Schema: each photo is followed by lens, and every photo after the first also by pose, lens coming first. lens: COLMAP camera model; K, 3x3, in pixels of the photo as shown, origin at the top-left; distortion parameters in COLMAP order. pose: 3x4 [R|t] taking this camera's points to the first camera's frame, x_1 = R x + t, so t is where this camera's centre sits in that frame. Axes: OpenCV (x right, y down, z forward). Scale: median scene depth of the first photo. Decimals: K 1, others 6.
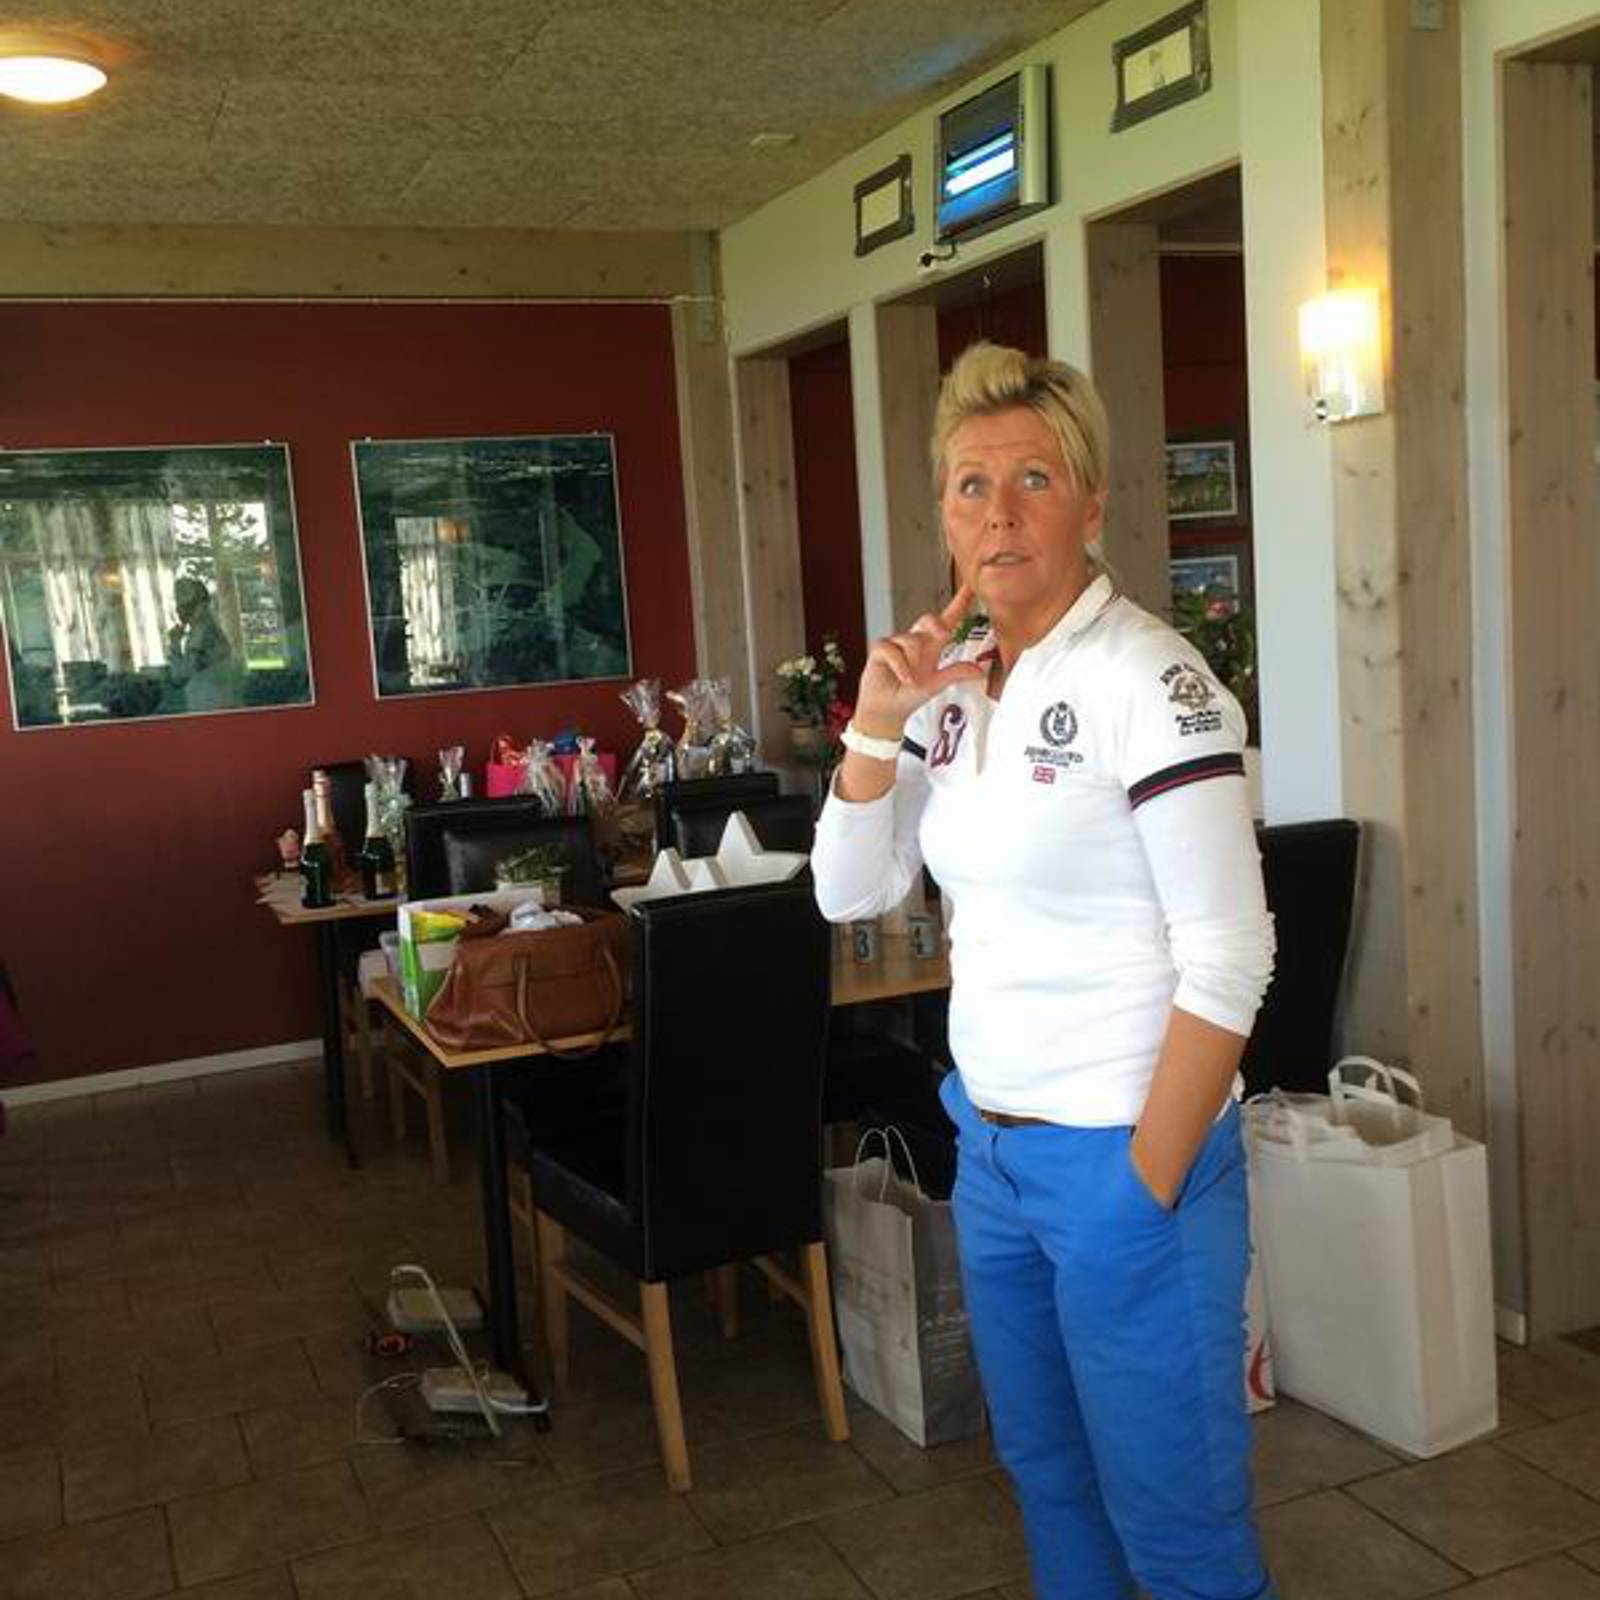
lens RADIAL K [[1830.8, 0, 807.3], [0, 1830.8, 801.5], [0, 0, 1]] dist [0.056145, 0.000000]
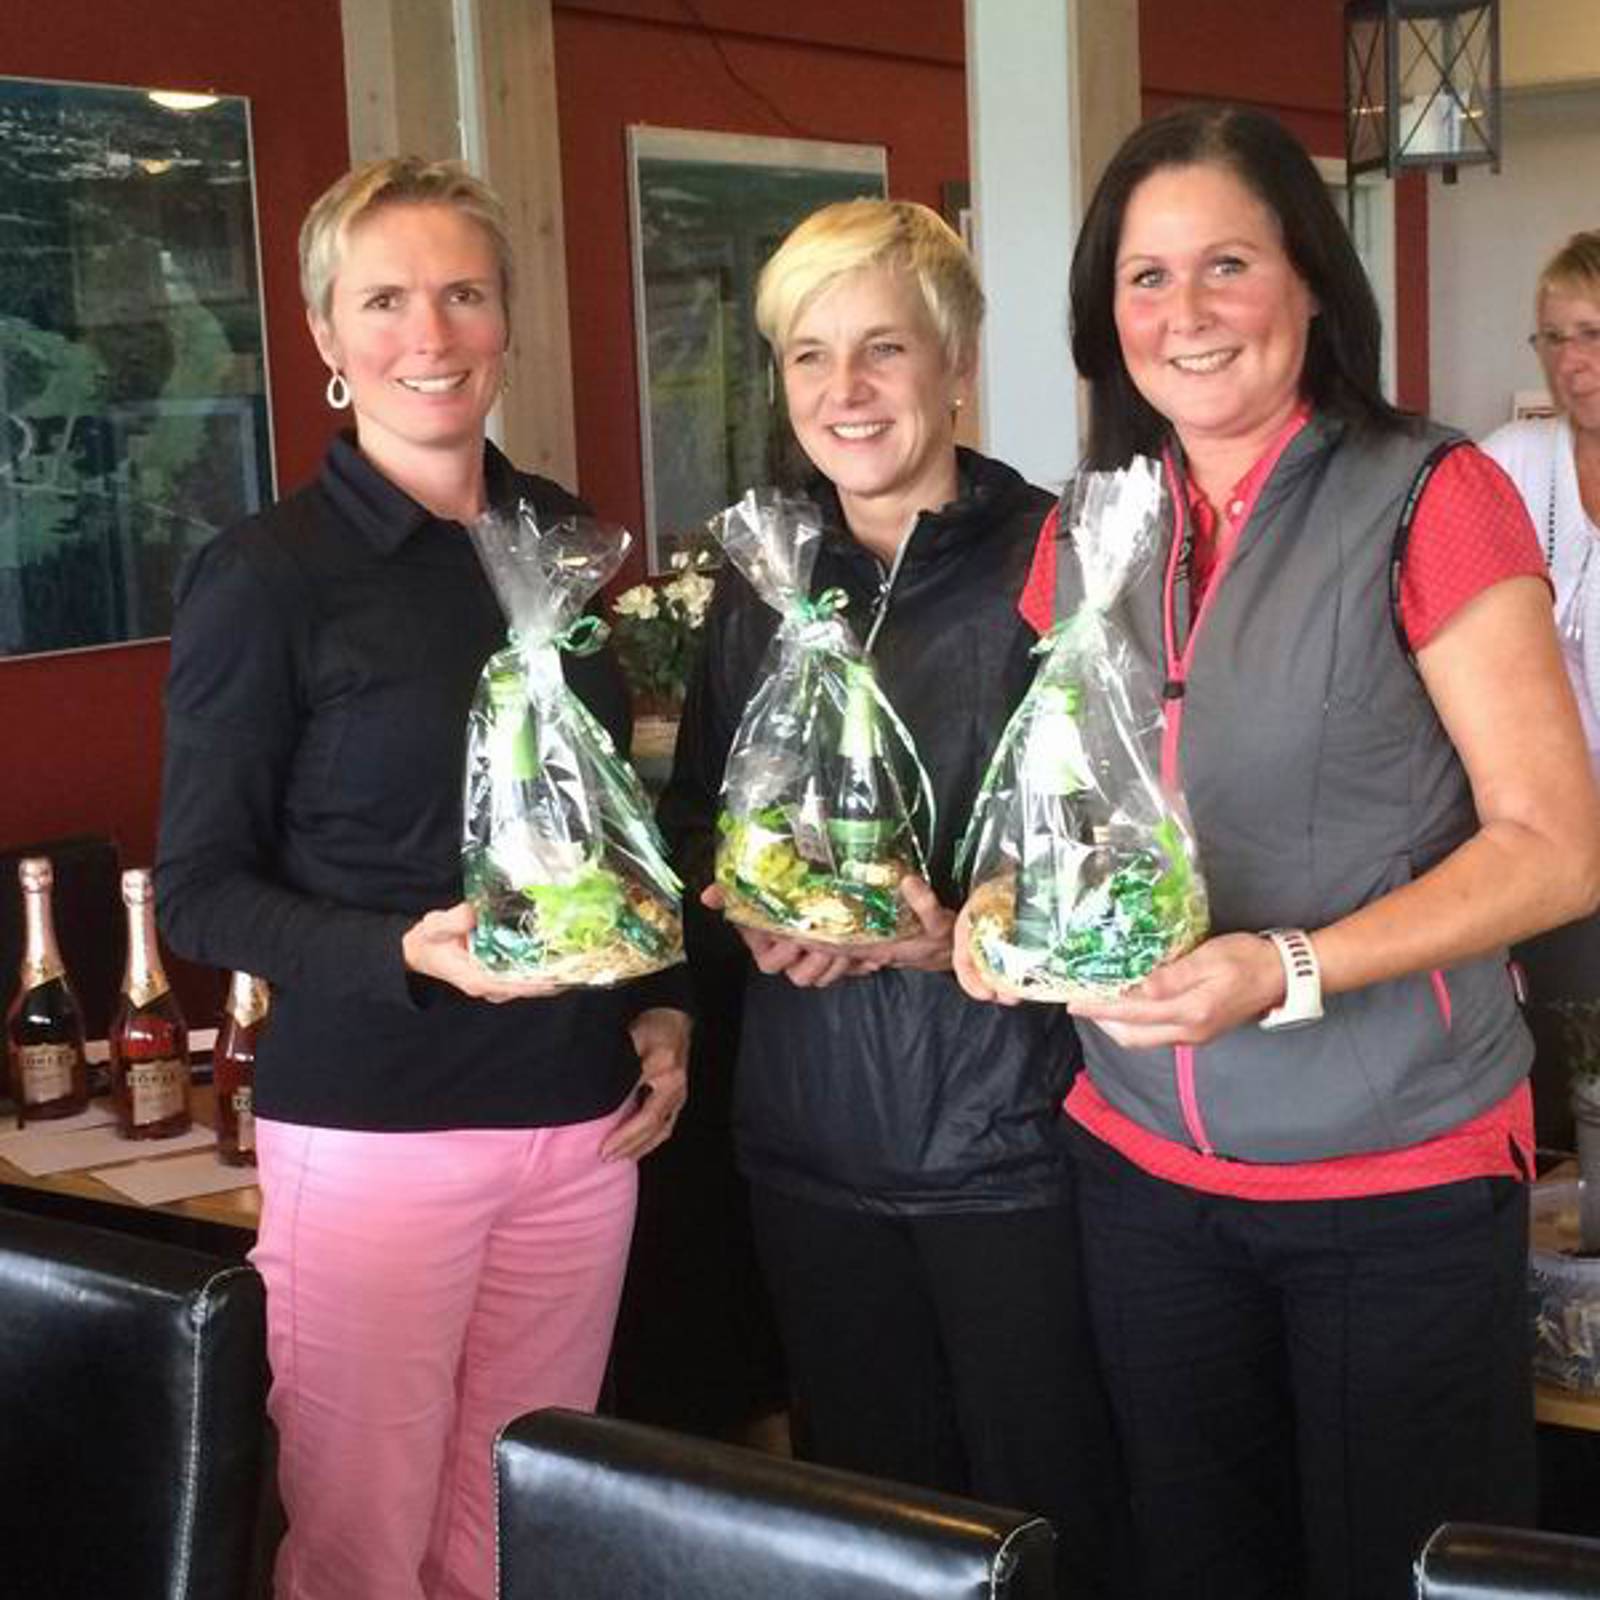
lens RADIAL K [[2942.2, 0, 776.5], [0, 2942.2, 736.1], [0, 0, 1]] dist [0.152891, 0.000000]
pose [[0.840662, -0.035532, 0.540393, -0.437440], [0.055704, 0.998226, -0.021020, -0.018544], [-0.538688, 0.047773, 0.841150, 0.332934]]
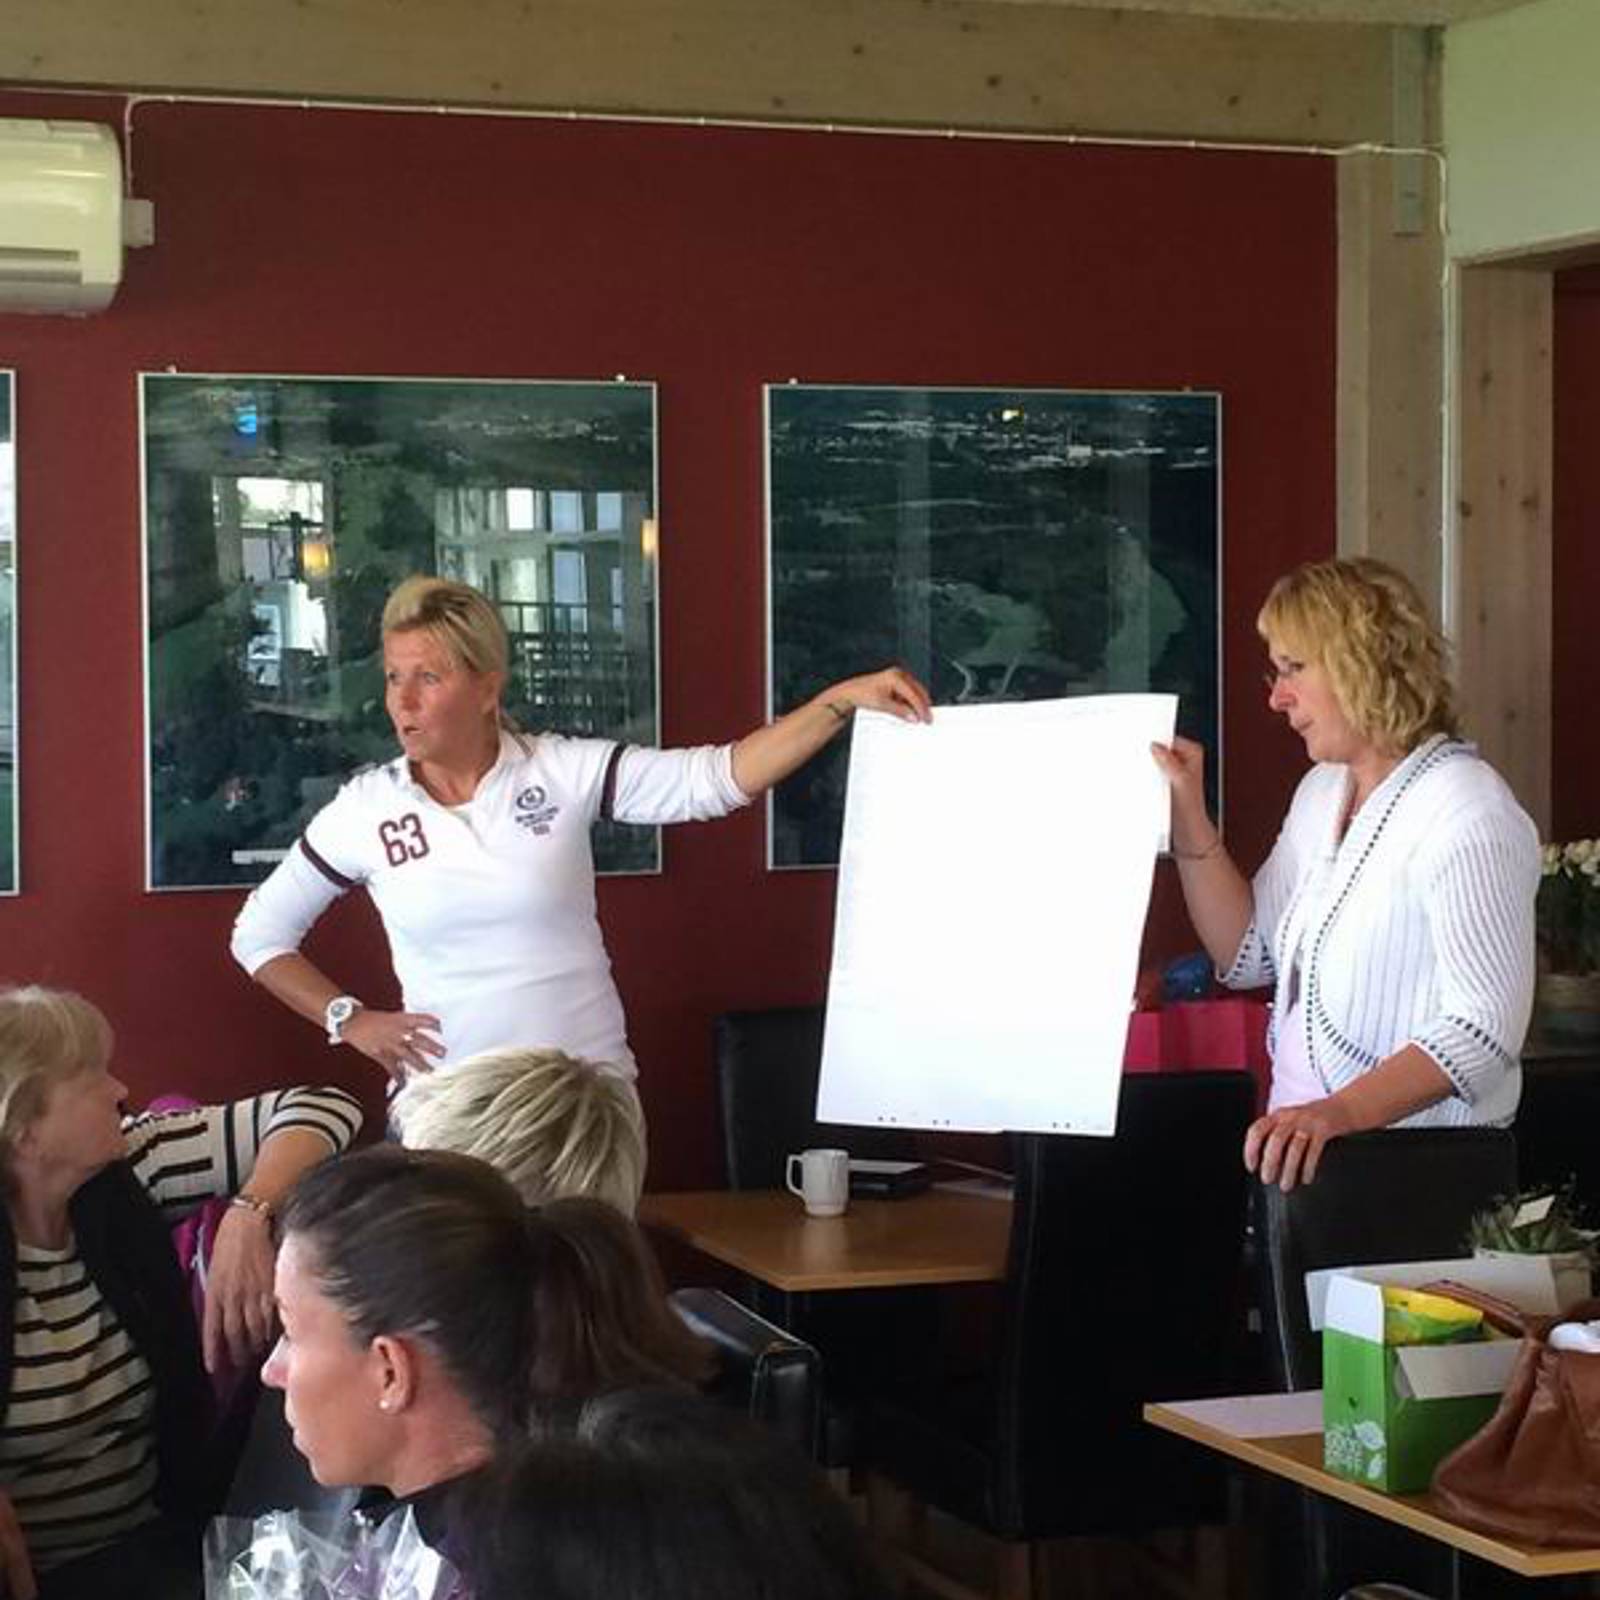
lens RADIAL K [[3704.6, 0, 797.3], [0, 3704.6, 830.6], [0, 0, 1]] dist [0.019416, 0.000000]
pose [[0.997904, 0.059832, -0.024656, -0.209405], [-0.061471, 0.995493, -0.072209, 0.009320], [0.020224, 0.073573, 0.997085, -0.055914]]
